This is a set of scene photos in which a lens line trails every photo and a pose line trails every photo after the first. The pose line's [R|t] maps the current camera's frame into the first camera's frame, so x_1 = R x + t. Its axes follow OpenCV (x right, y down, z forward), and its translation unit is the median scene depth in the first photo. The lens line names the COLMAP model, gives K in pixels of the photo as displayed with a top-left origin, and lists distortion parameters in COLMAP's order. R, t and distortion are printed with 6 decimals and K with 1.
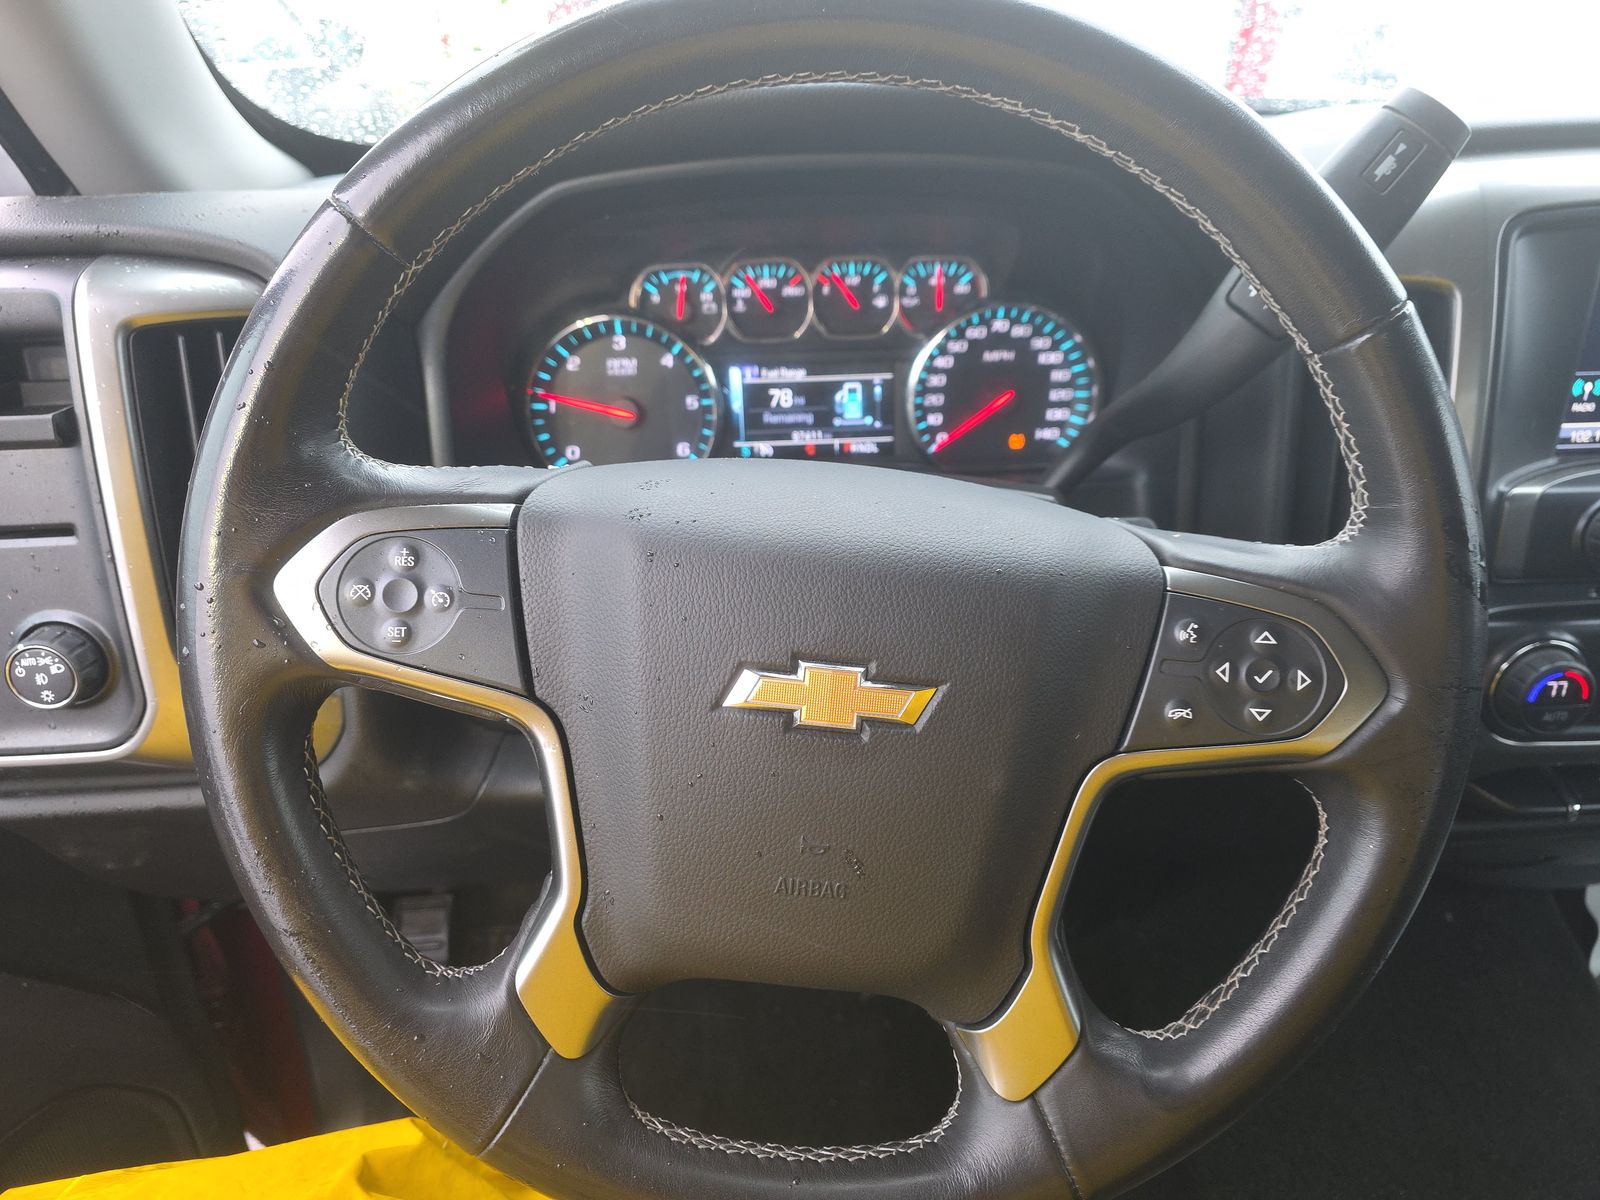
lens RADIAL K [[1086.6, 0, 805.6], [0, 1086.6, 592.2], [0, 0, 1]] dist [0.098238, -0.000669]
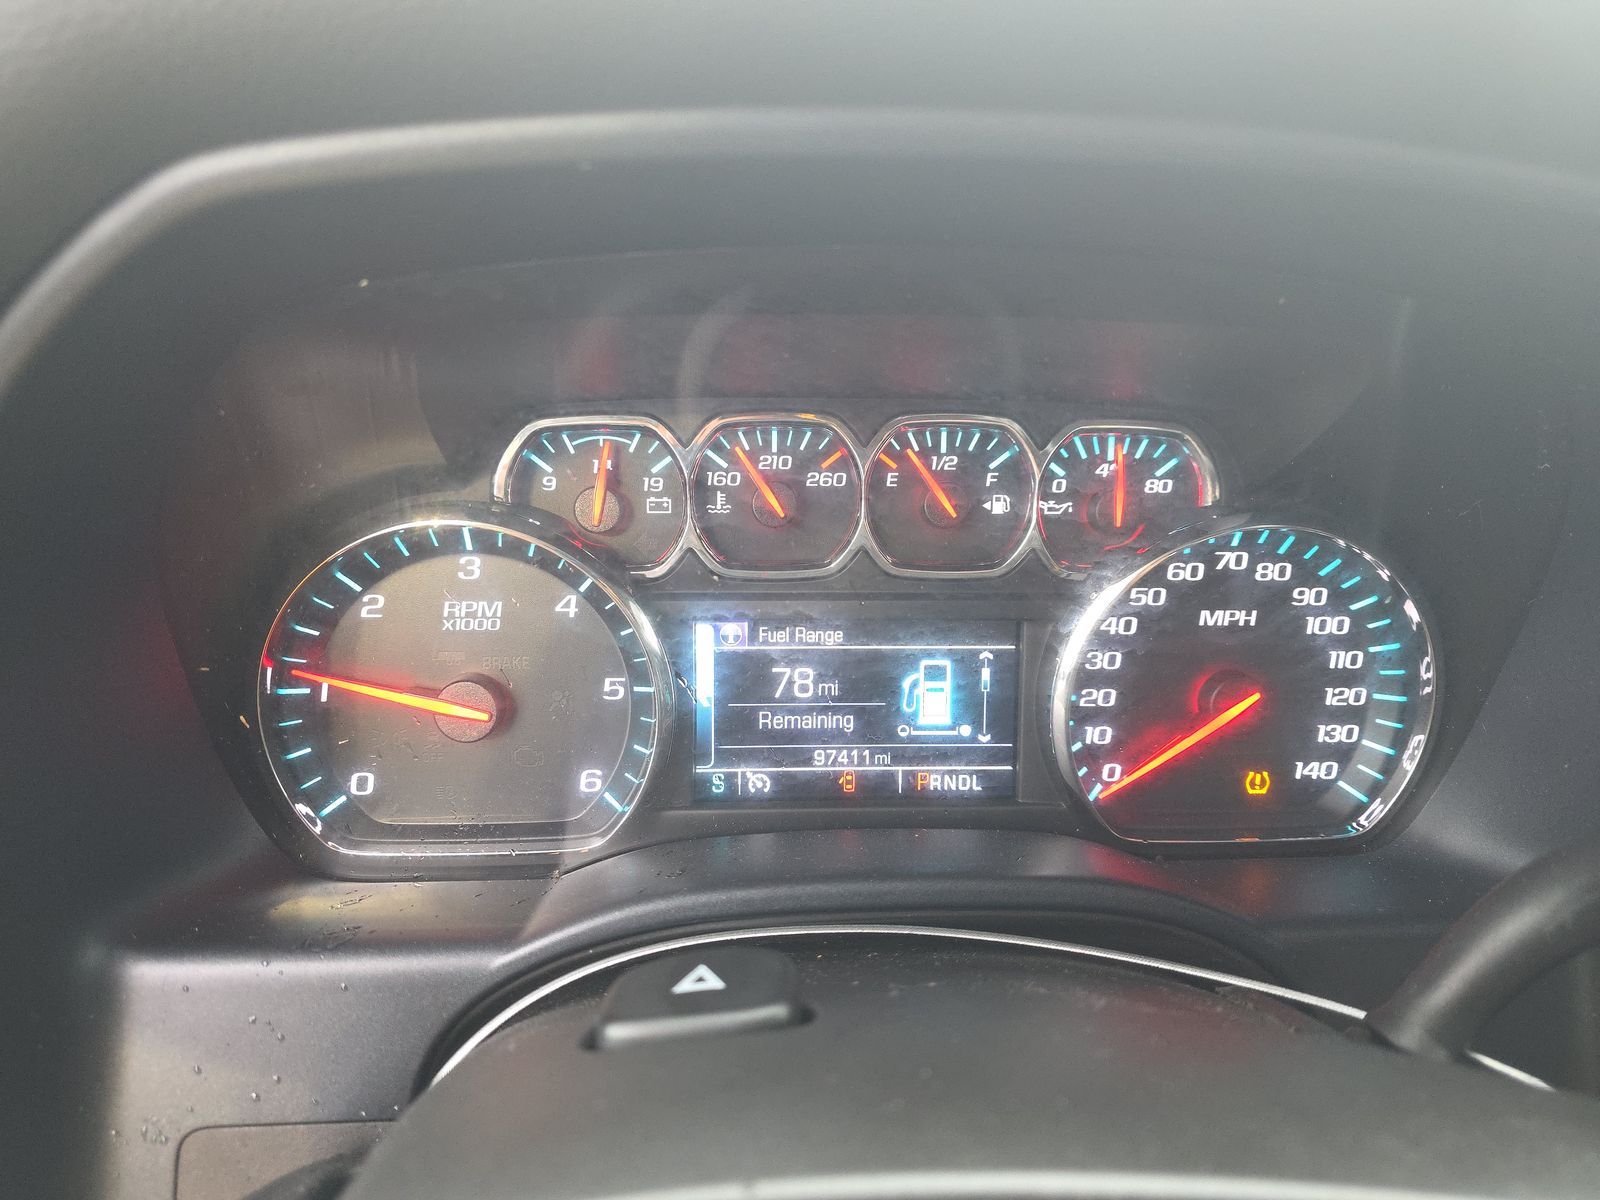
lens RADIAL K [[1086.6, 0, 799.3], [0, 1086.6, 588.7], [0, 0, 1]] dist [0.098238, -0.000669]
pose [[0.999395, 0.034042, -0.007180, -0.018095], [-0.034791, 0.979048, -0.200637, -0.121862], [0.000200, 0.200765, 0.979639, 0.506914]]
